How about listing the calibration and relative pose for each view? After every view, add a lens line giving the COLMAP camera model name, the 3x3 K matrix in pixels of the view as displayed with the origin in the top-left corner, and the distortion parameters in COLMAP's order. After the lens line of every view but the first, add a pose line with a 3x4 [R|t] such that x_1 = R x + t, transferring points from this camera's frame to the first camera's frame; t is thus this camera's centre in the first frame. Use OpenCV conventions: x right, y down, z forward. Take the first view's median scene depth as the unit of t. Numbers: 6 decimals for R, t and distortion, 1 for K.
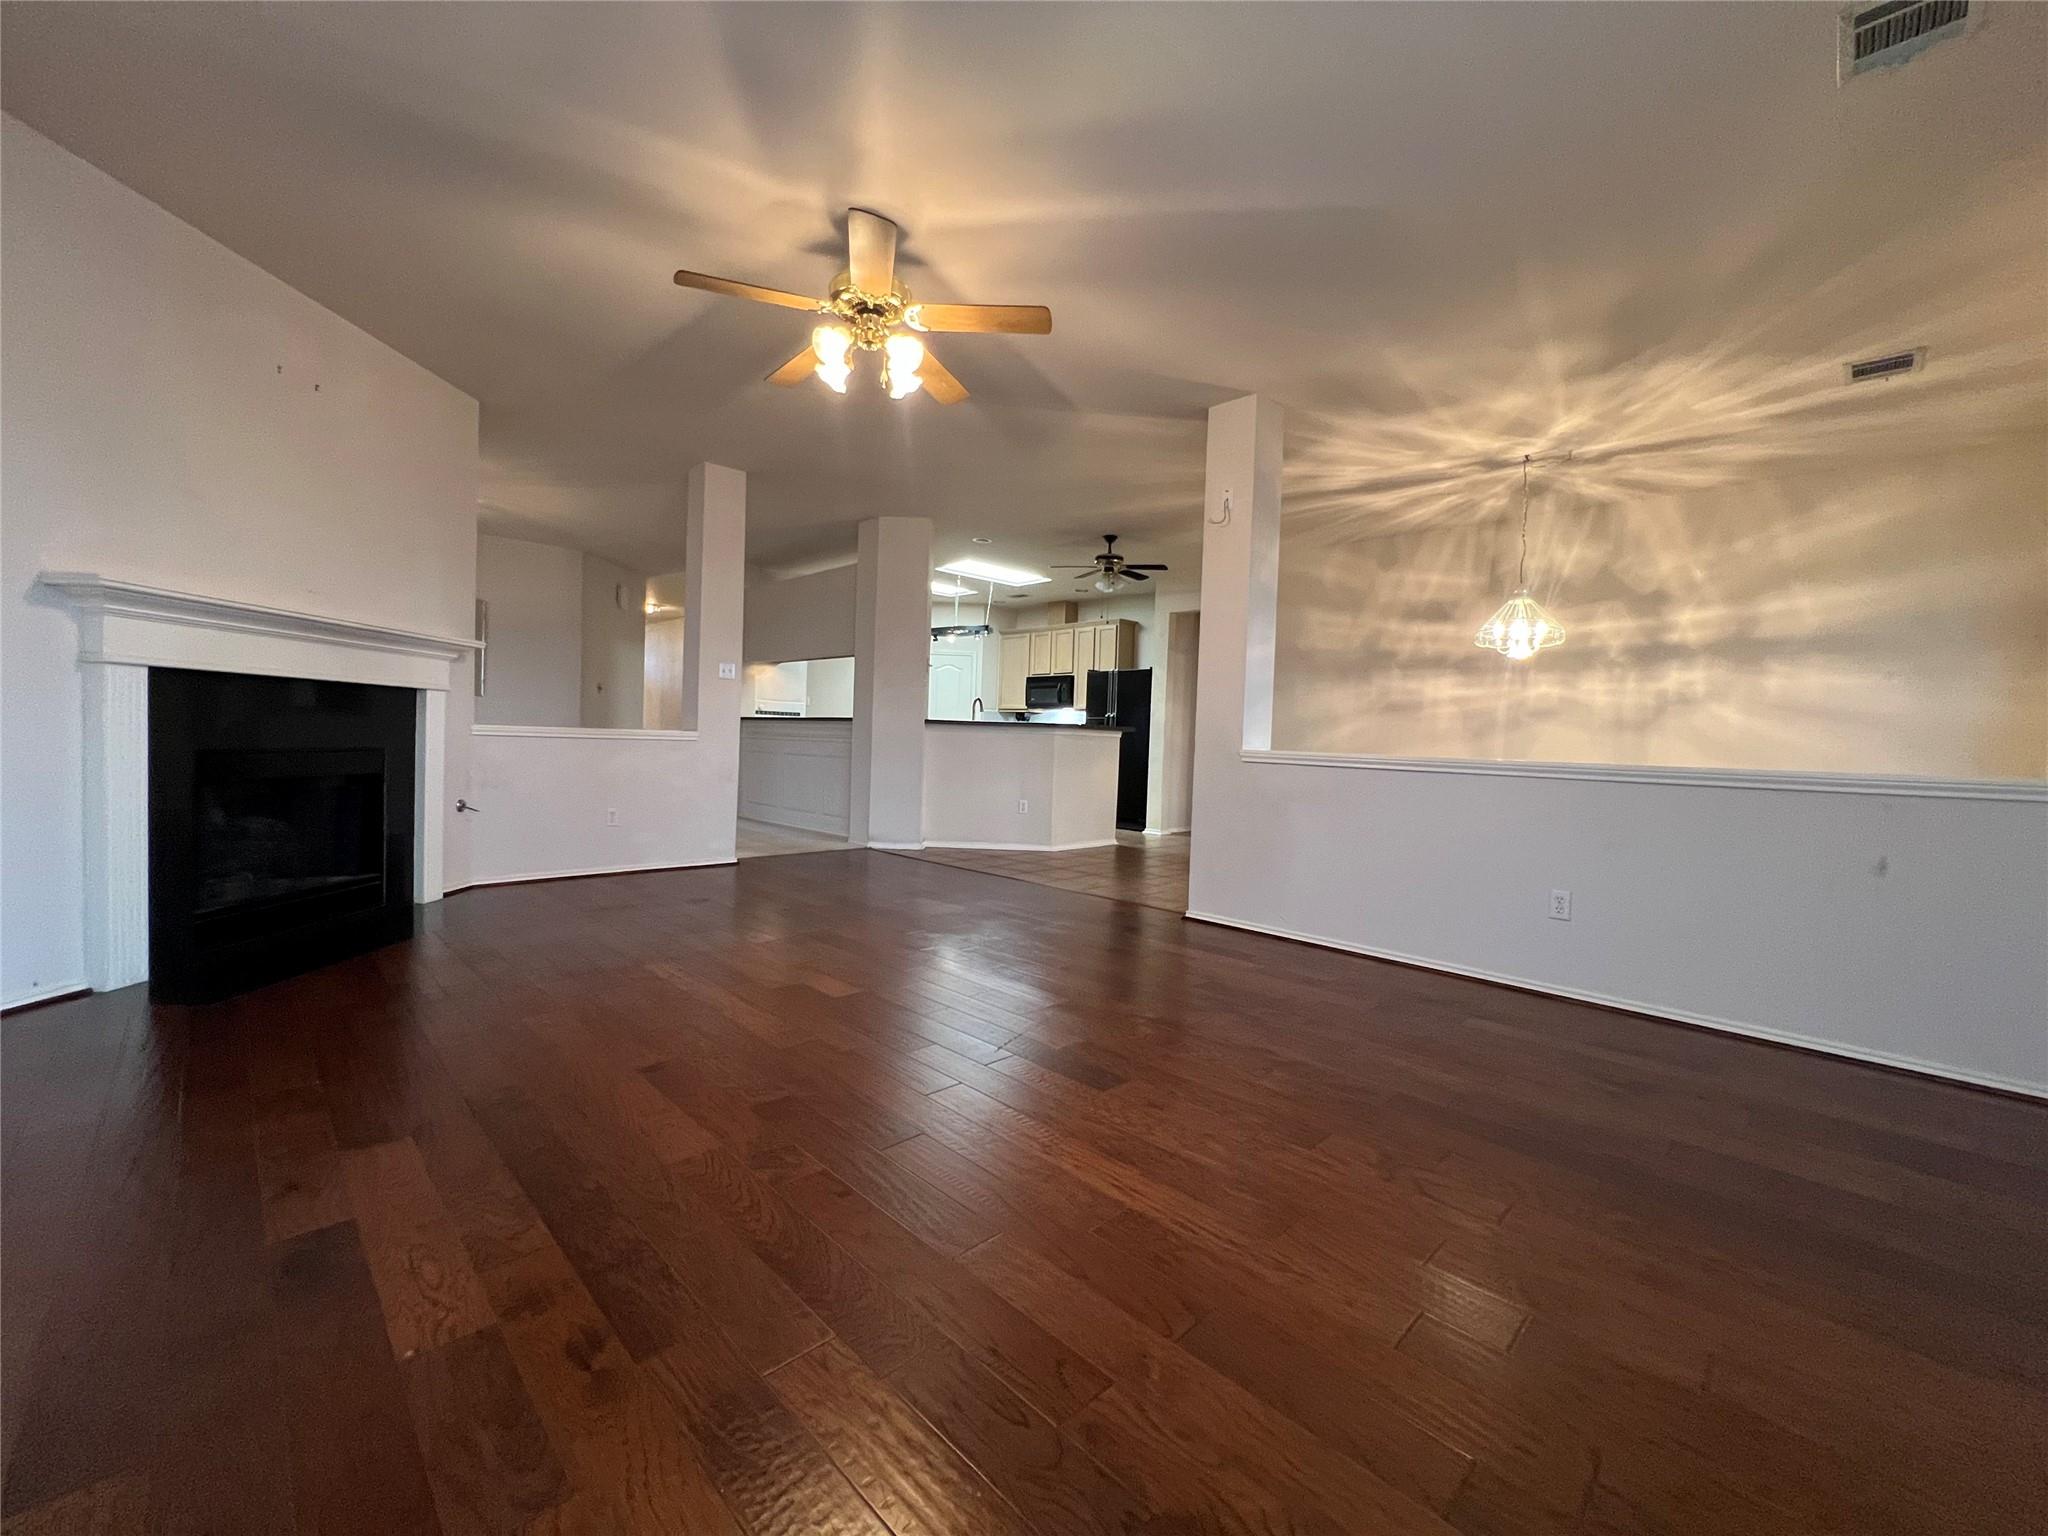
lens RADIAL K [[821.5, 0, 1019.3], [0, 821.5, 770.3], [0, 0, 1]] dist [-0.007468, 0.000907]
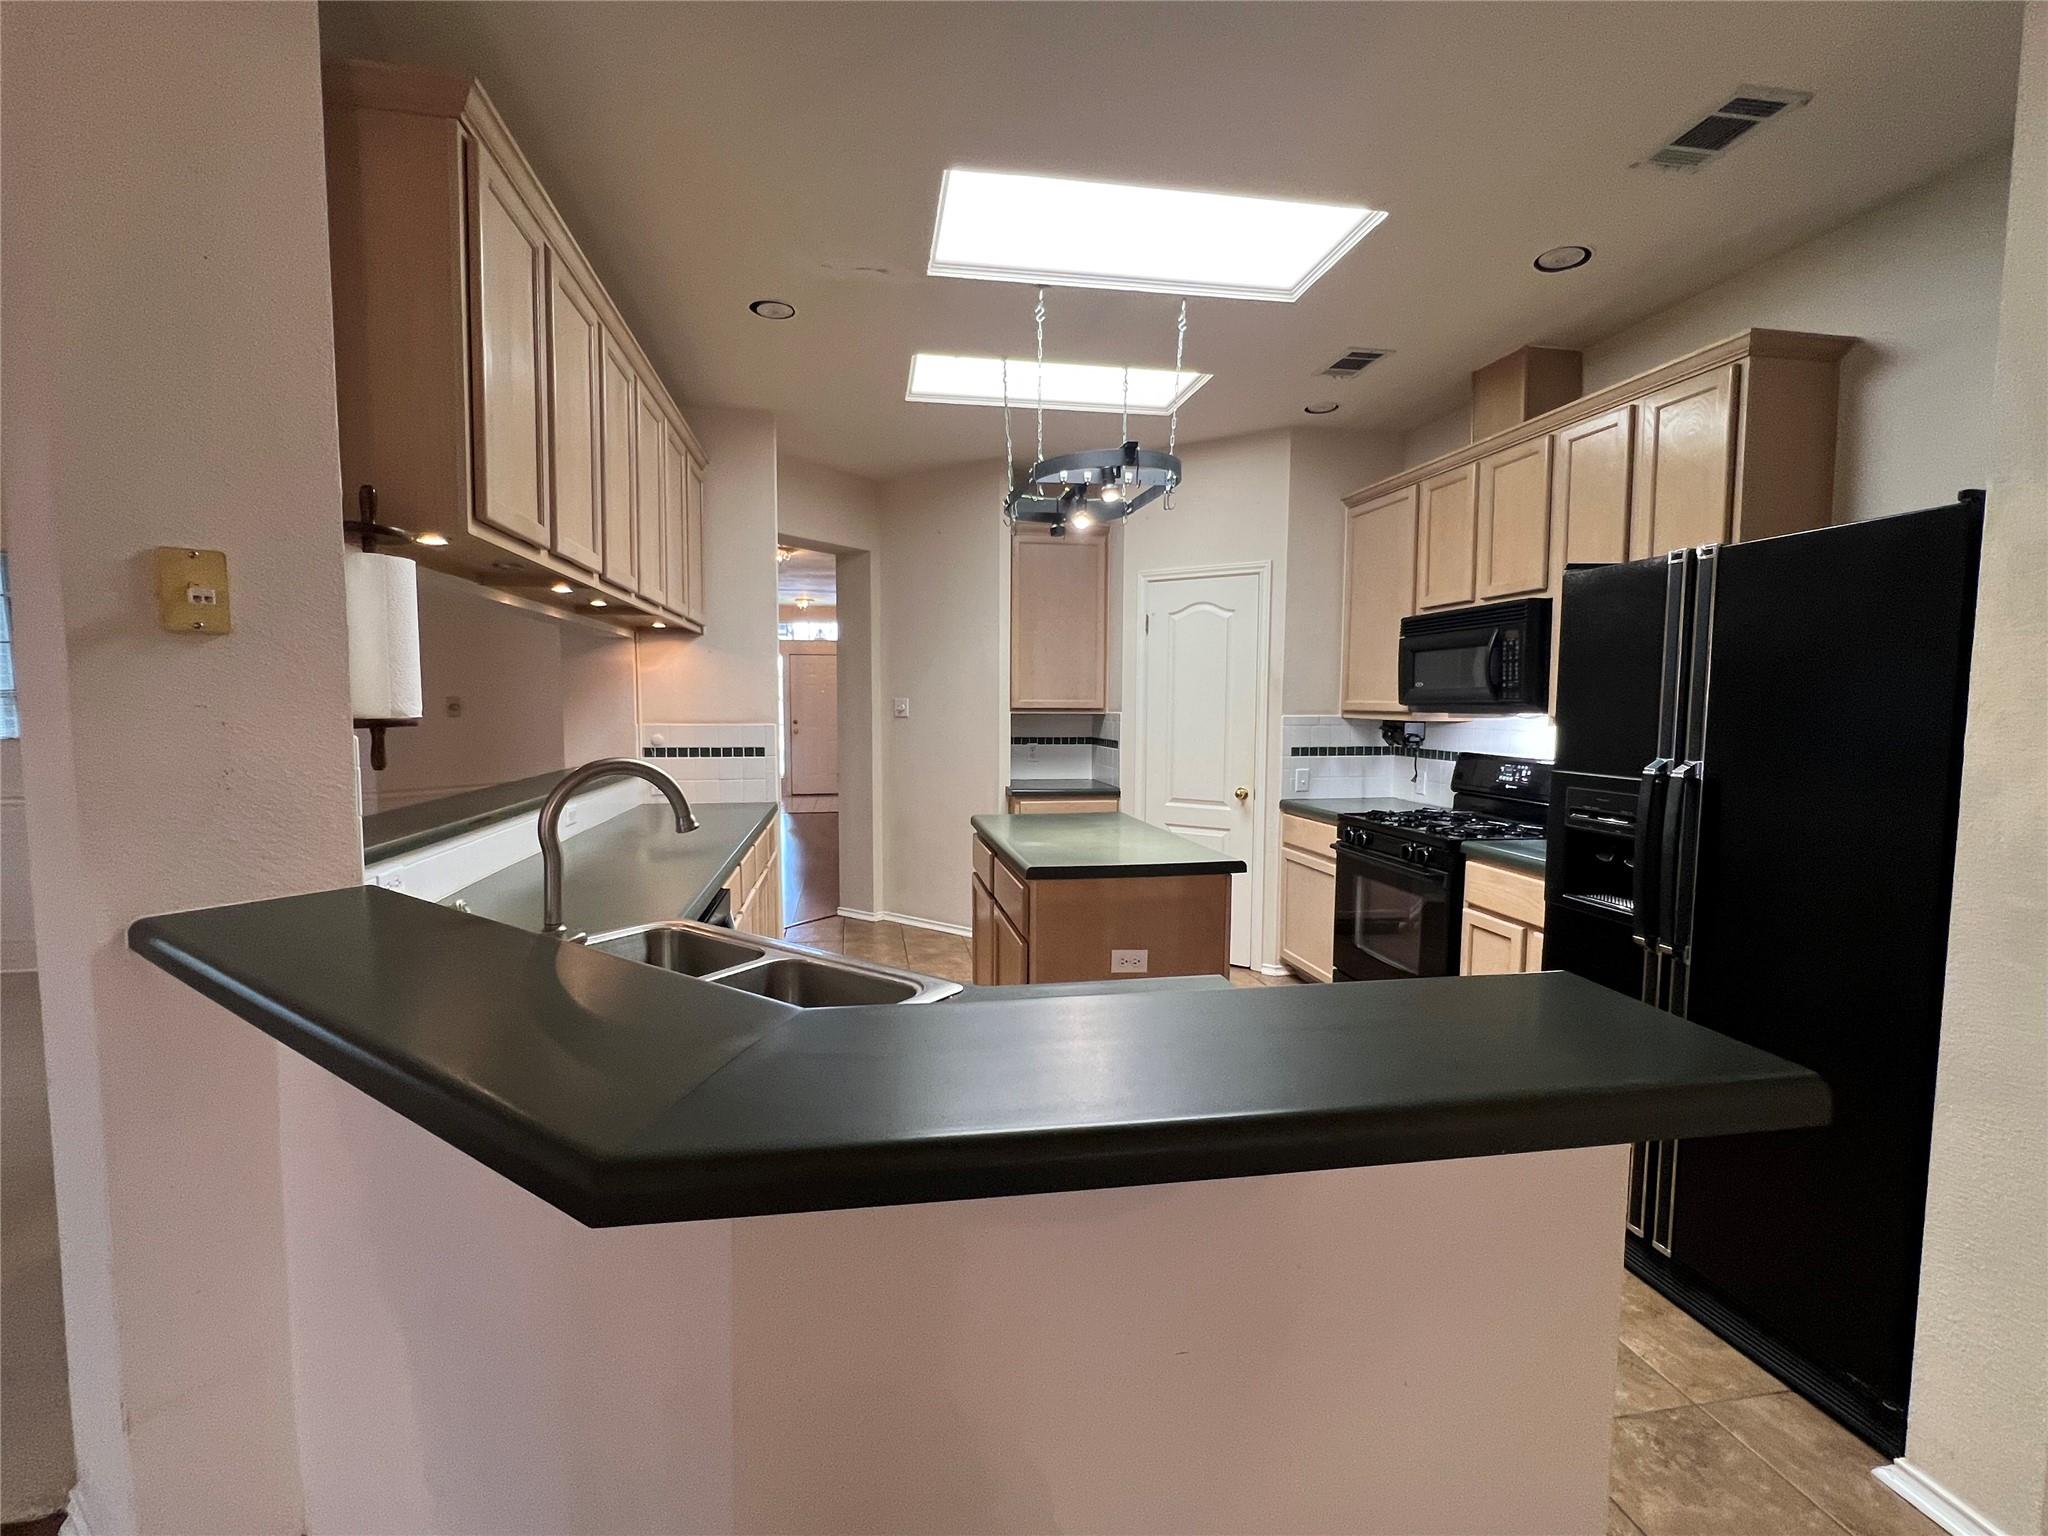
lens RADIAL K [[907.5, 0, 1017.5], [0, 907.5, 767.7], [0, 0, 1]] dist [-0.003517, -0.000468]
pose [[0.826898, 0.009690, -0.562268, 0.157306], [0.005152, 0.999679, 0.024805, -0.113290], [0.562328, -0.023408, 0.826583, 1.098826]]
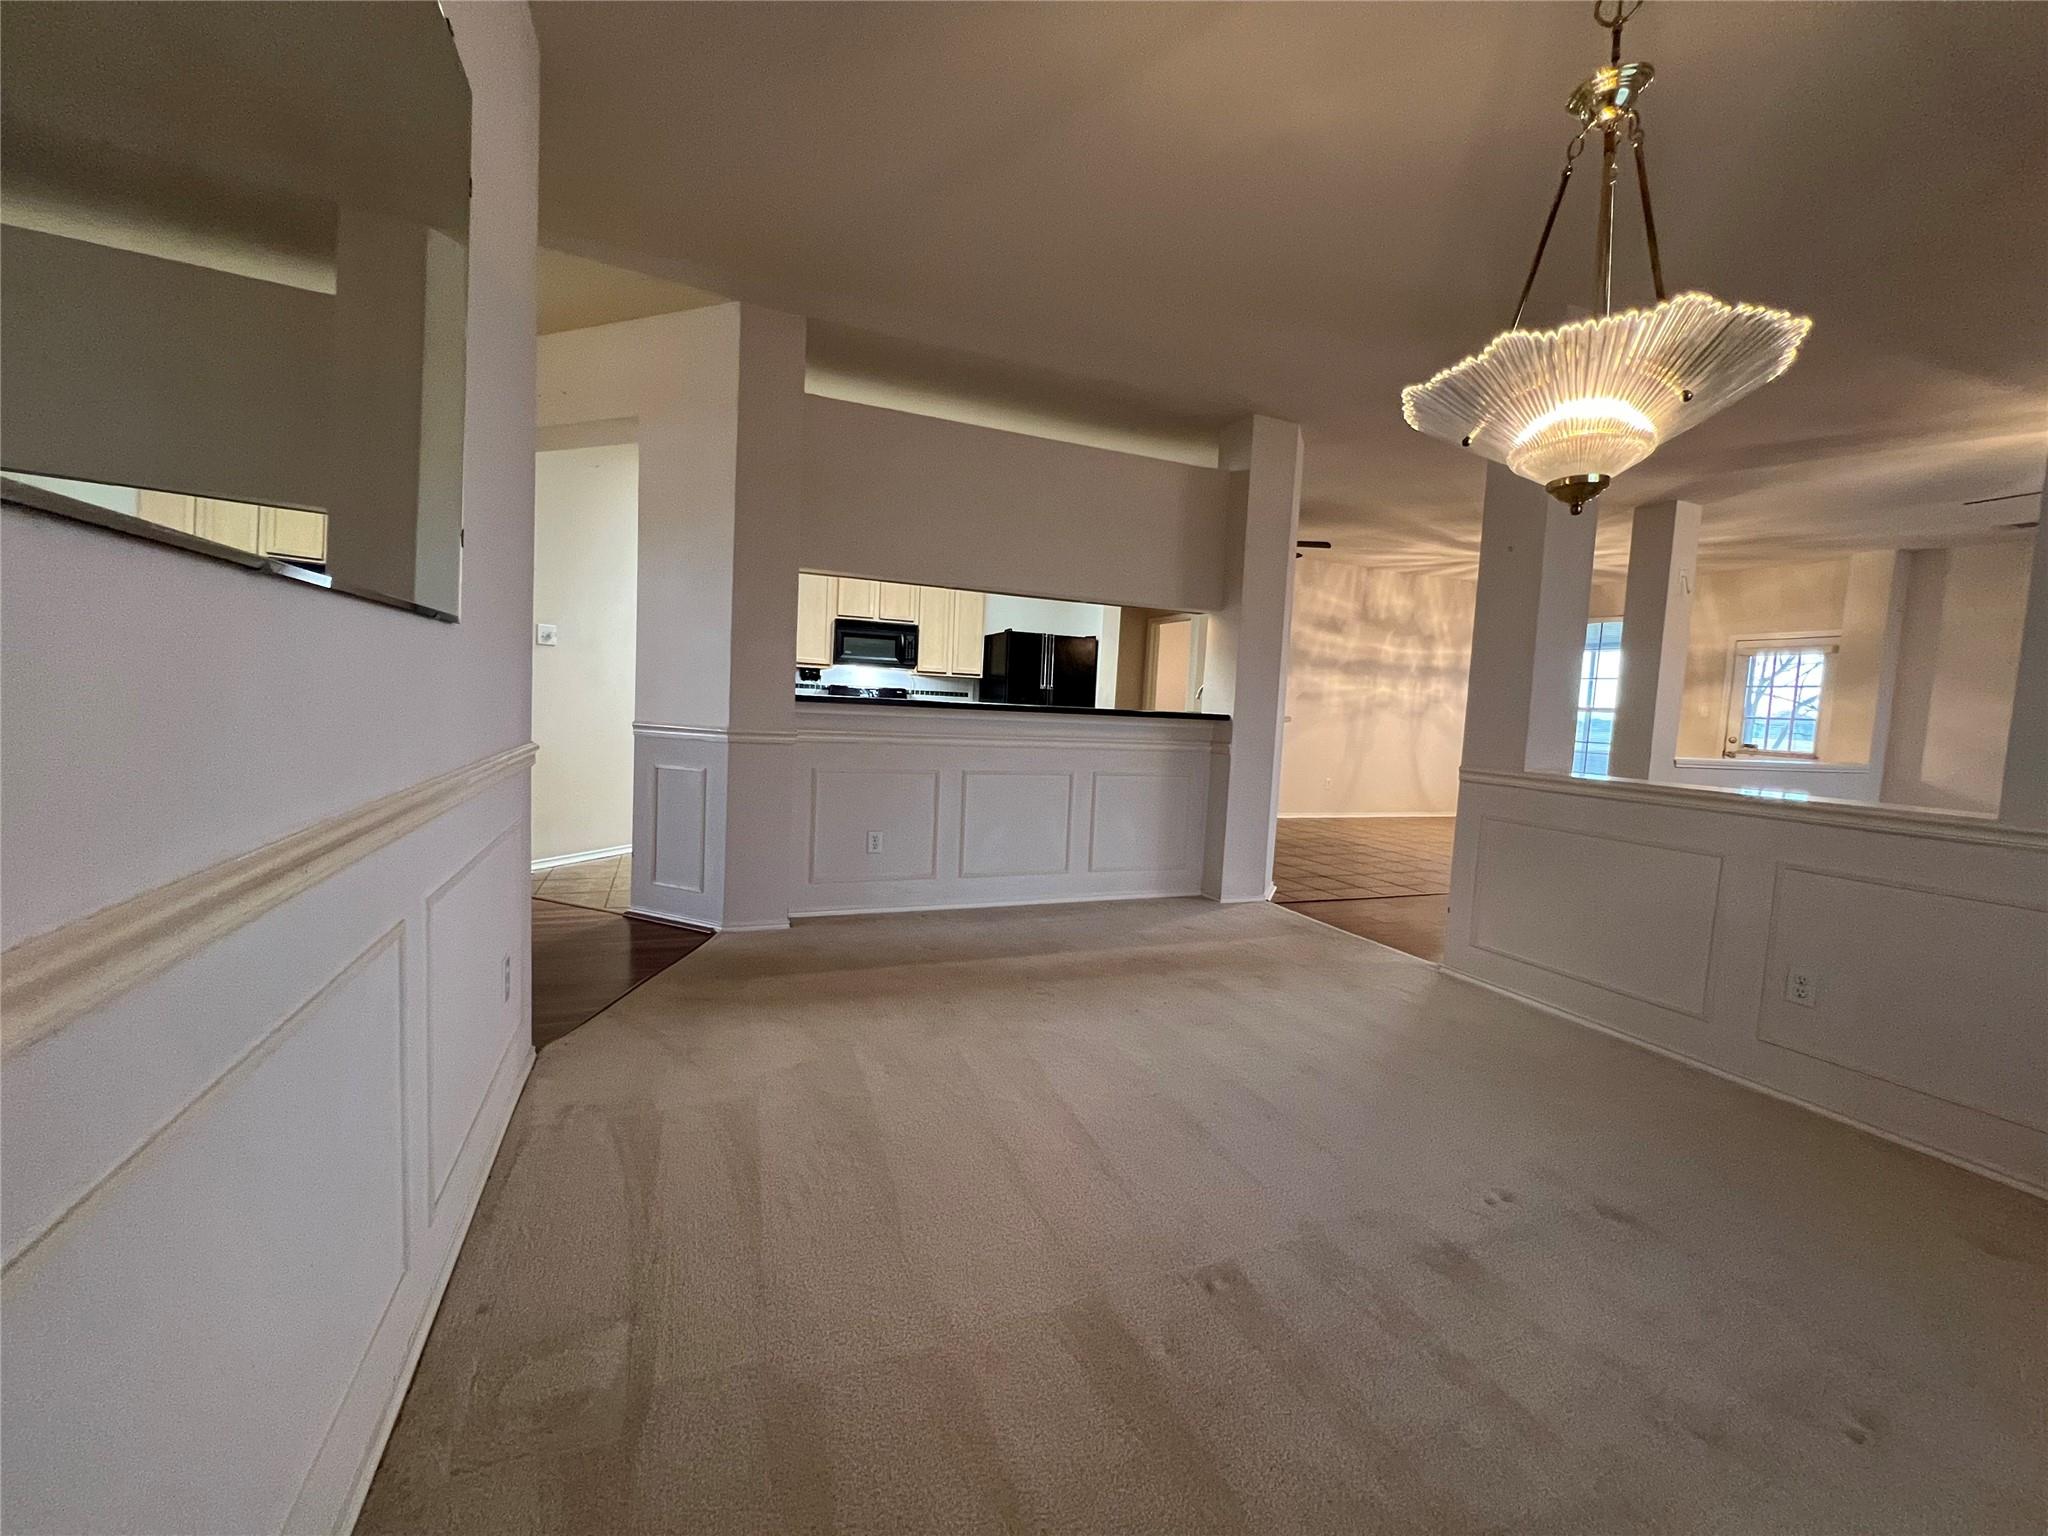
lens RADIAL K [[821.5, 0, 1012.8], [0, 821.5, 763.7], [0, 0, 1]] dist [-0.007468, 0.000907]
pose [[0.378347, -0.084836, 0.921768, -1.043426], [-0.003371, 0.995659, 0.093020, -0.102693], [-0.925658, -0.038302, 0.376418, 1.085509]]
